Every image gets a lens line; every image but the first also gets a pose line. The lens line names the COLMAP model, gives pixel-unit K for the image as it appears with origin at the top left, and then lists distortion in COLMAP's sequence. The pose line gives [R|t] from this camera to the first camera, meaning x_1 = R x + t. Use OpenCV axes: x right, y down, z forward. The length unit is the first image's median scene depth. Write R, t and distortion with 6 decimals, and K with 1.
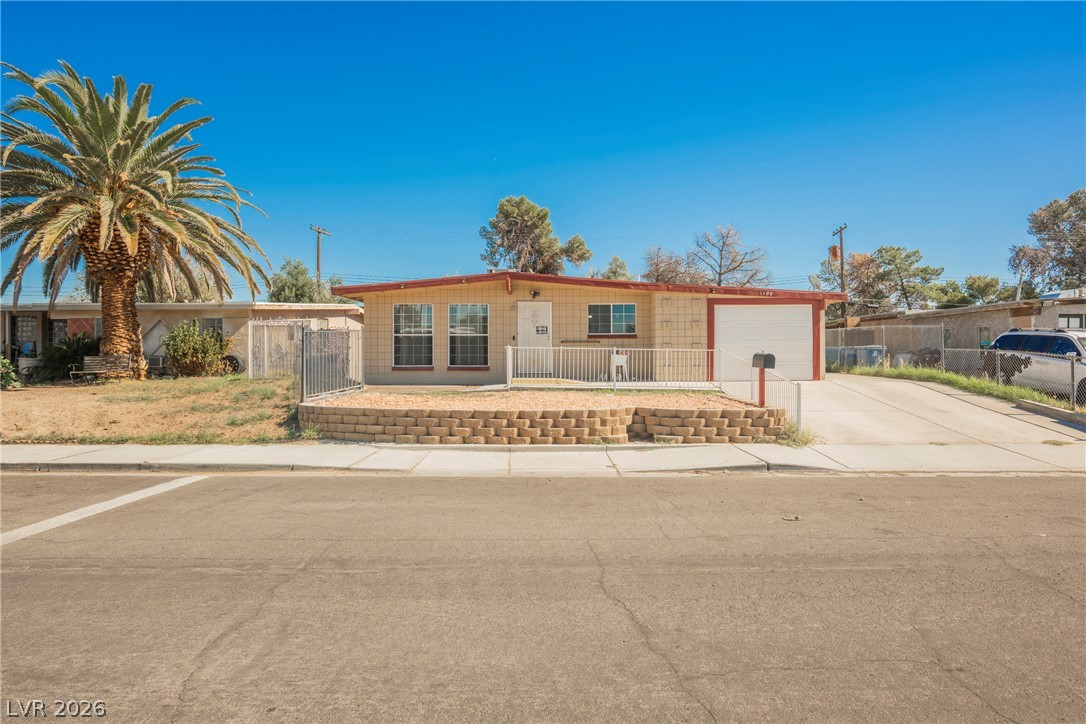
lens RADIAL K [[615.5, 0, 543.0], [0, 615.5, 362.0], [0, 0, 1]] dist [0.007305, 0.001584]
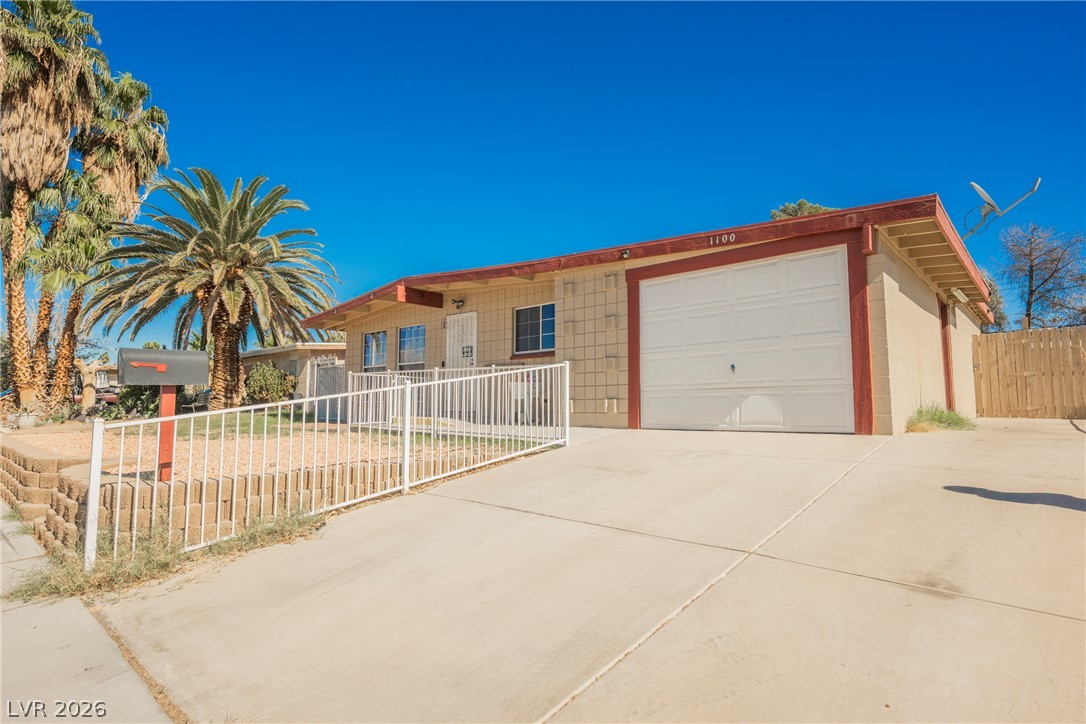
lens RADIAL K [[561.8, 0, 543.0], [0, 561.8, 362.0], [0, 0, 1]] dist [0.001364, 0.000631]
pose [[0.737405, -0.050239, -0.673580, 0.665464], [-0.006333, 0.996672, -0.081271, 0.018125], [0.675421, 0.064195, 0.734633, 0.746082]]
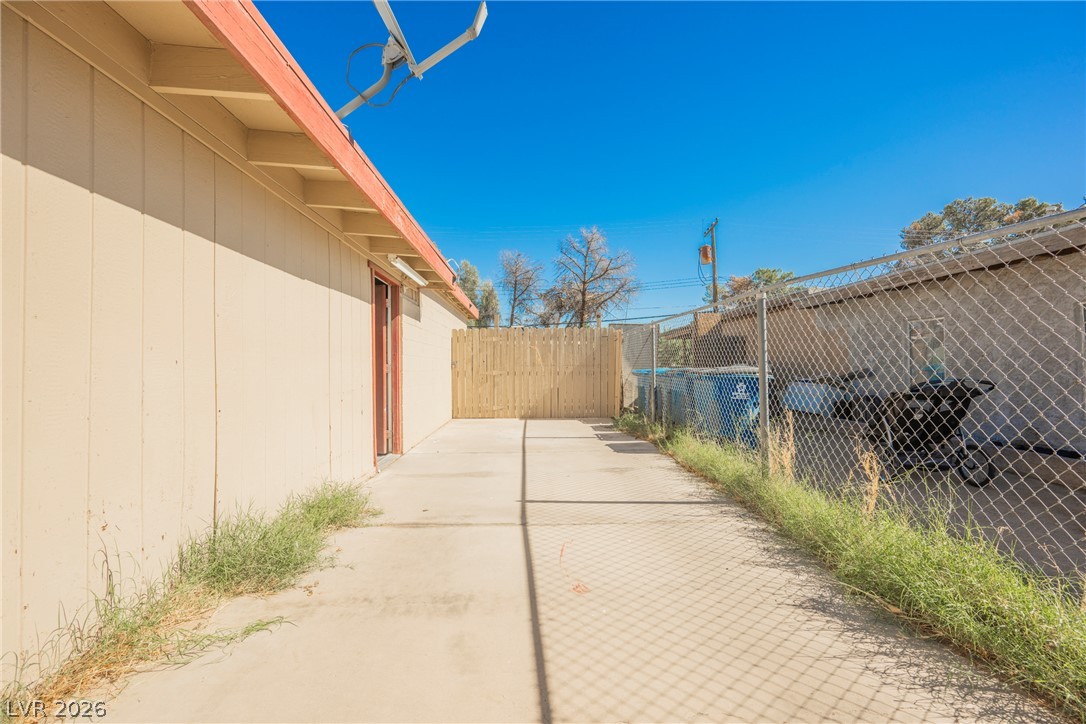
lens RADIAL K [[429.9, 0, 543.0], [0, 429.9, 362.0], [0, 0, 1]] dist [-0.000033, 0.000053]
pose [[0.999432, -0.002833, 0.033579, 0.680096], [0.003596, 0.999736, -0.022680, -0.039555], [-0.033506, 0.022788, 0.999179, 1.235935]]
